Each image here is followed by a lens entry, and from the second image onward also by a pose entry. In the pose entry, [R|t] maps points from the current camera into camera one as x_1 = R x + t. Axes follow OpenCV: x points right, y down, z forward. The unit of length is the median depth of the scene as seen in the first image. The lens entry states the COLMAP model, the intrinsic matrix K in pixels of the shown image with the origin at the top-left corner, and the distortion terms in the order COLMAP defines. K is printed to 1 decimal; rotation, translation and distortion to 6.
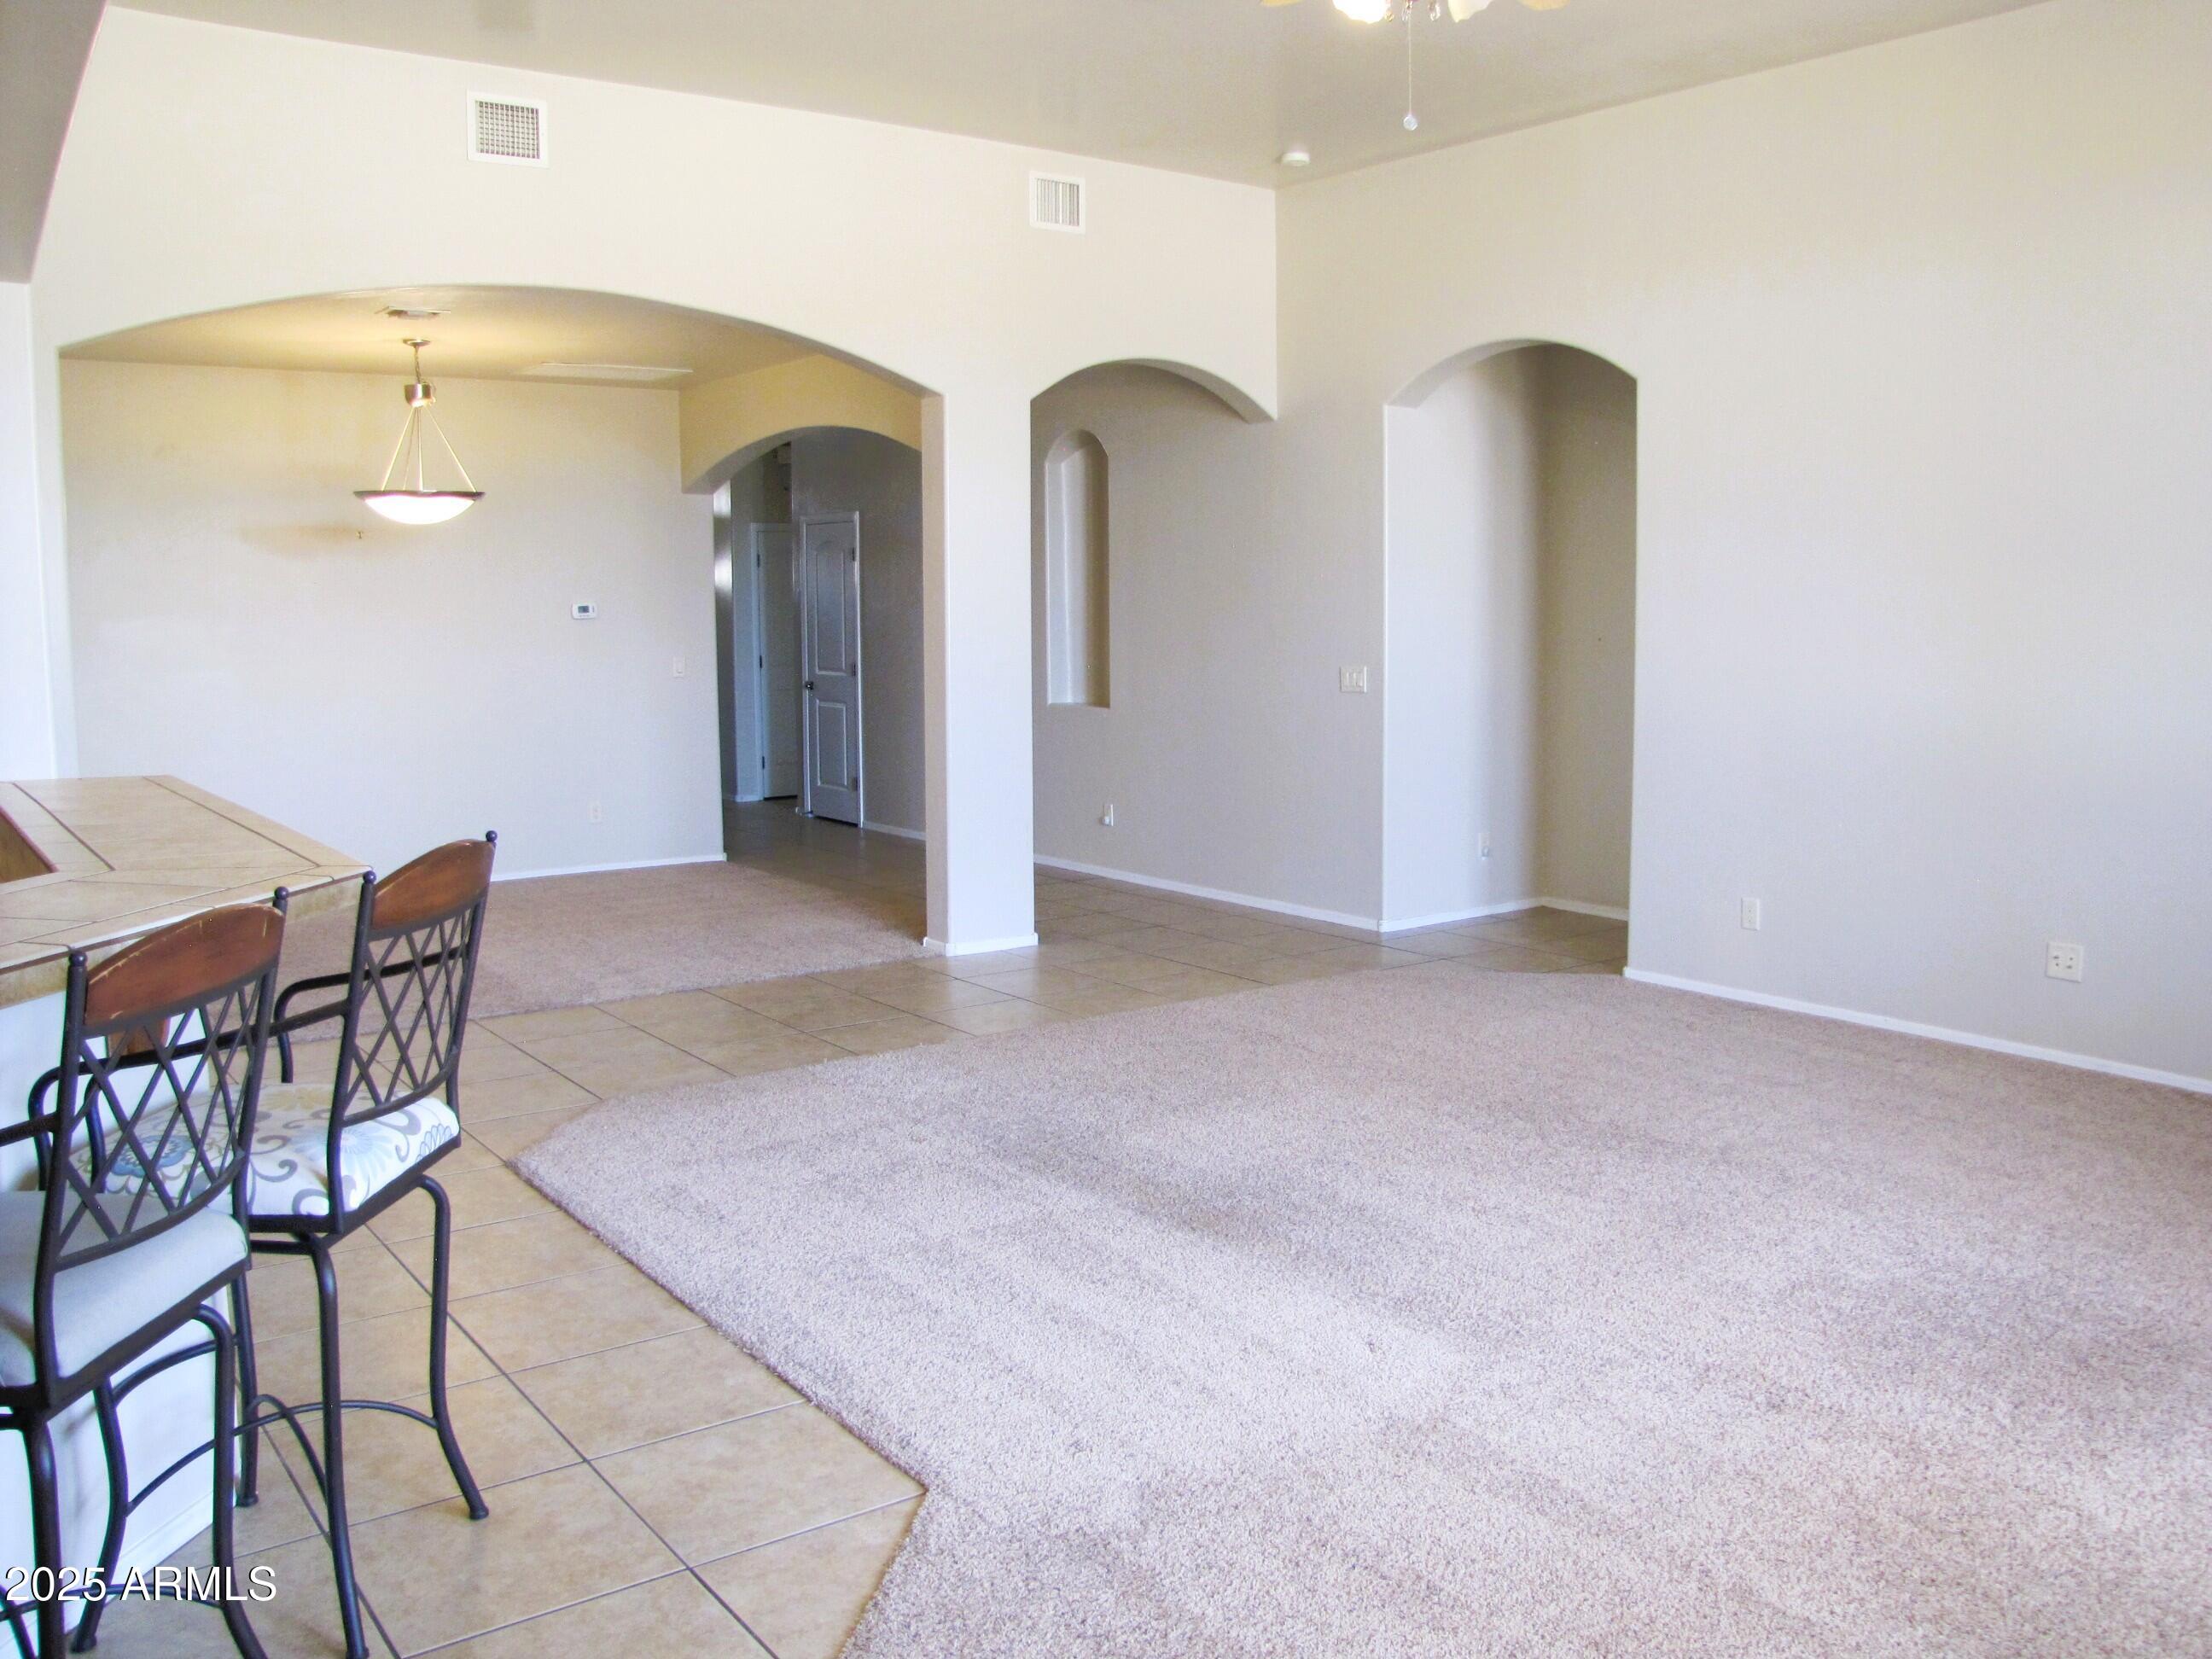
lens RADIAL K [[1893.6, 0, 1136.8], [0, 1893.6, 817.7], [0, 0, 1]] dist [-0.193850, 0.173655]
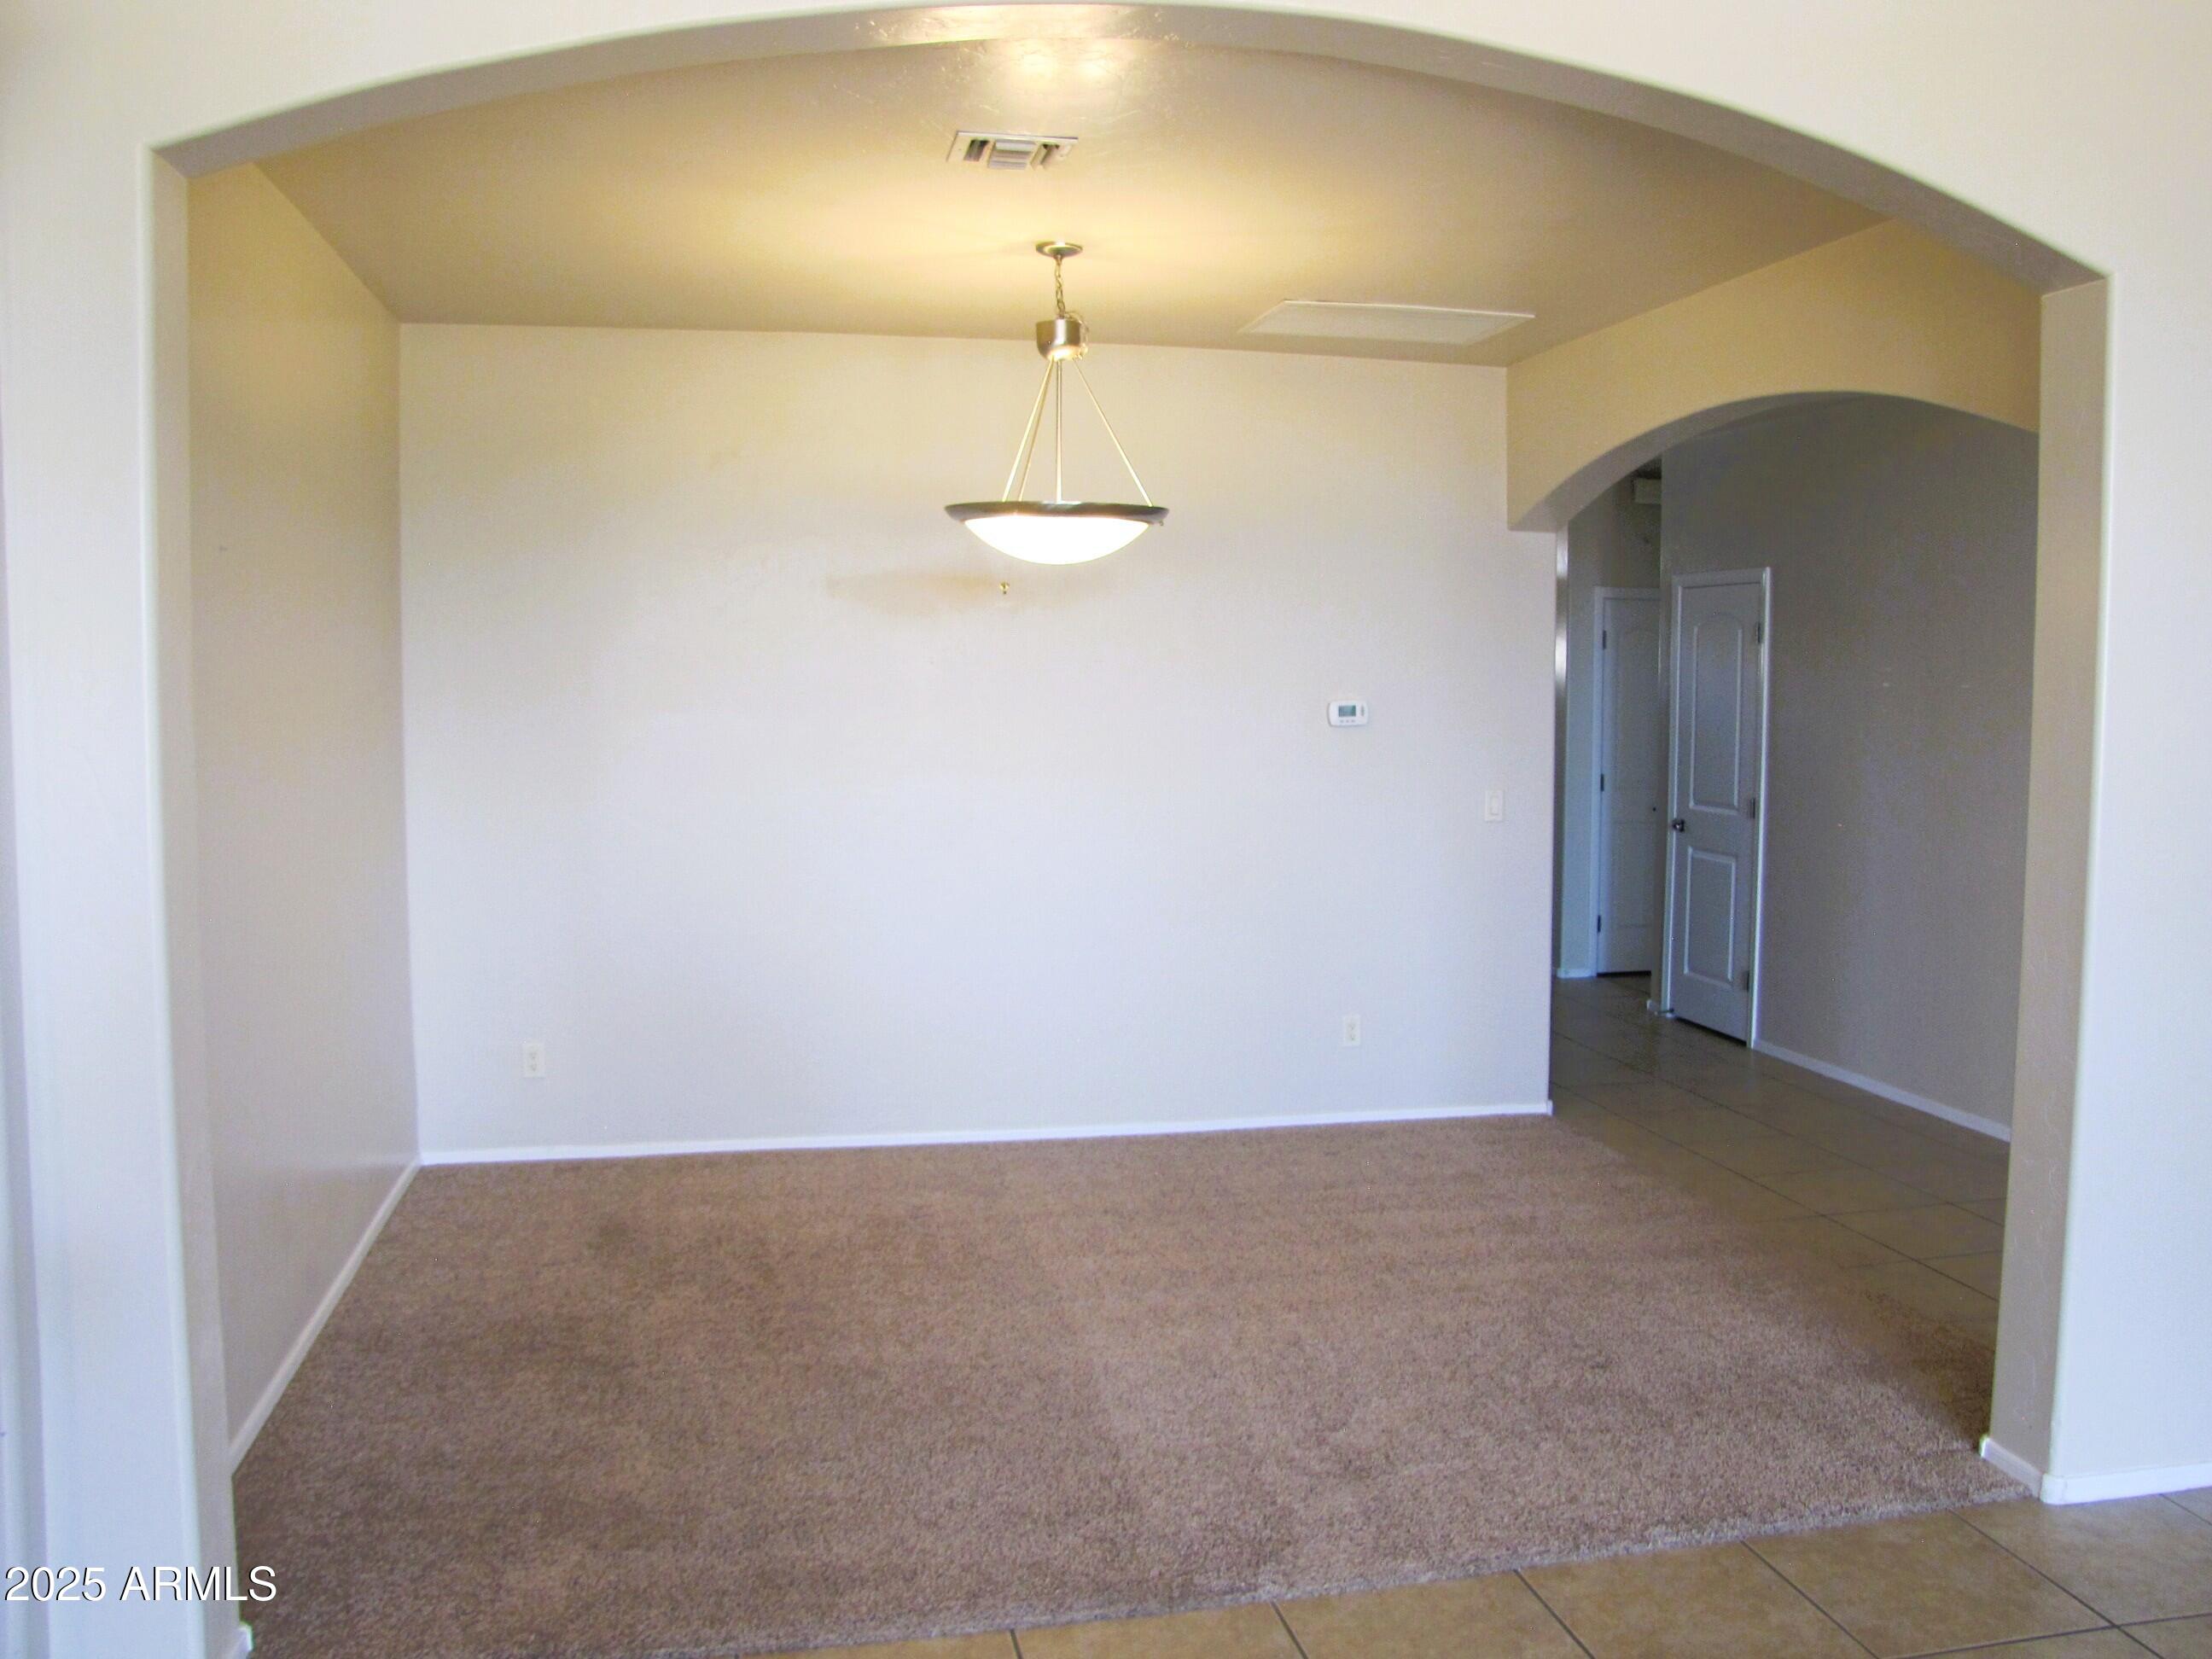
lens RADIAL K [[1893.6, 0, 1136.8], [0, 1893.6, 817.7], [0, 0, 1]] dist [-0.193850, 0.173655]
pose [[0.914023, 0.039155, -0.403768, -0.100266], [-0.056516, 0.997915, -0.031165, -0.050754], [0.401705, 0.051305, 0.914331, 0.378557]]
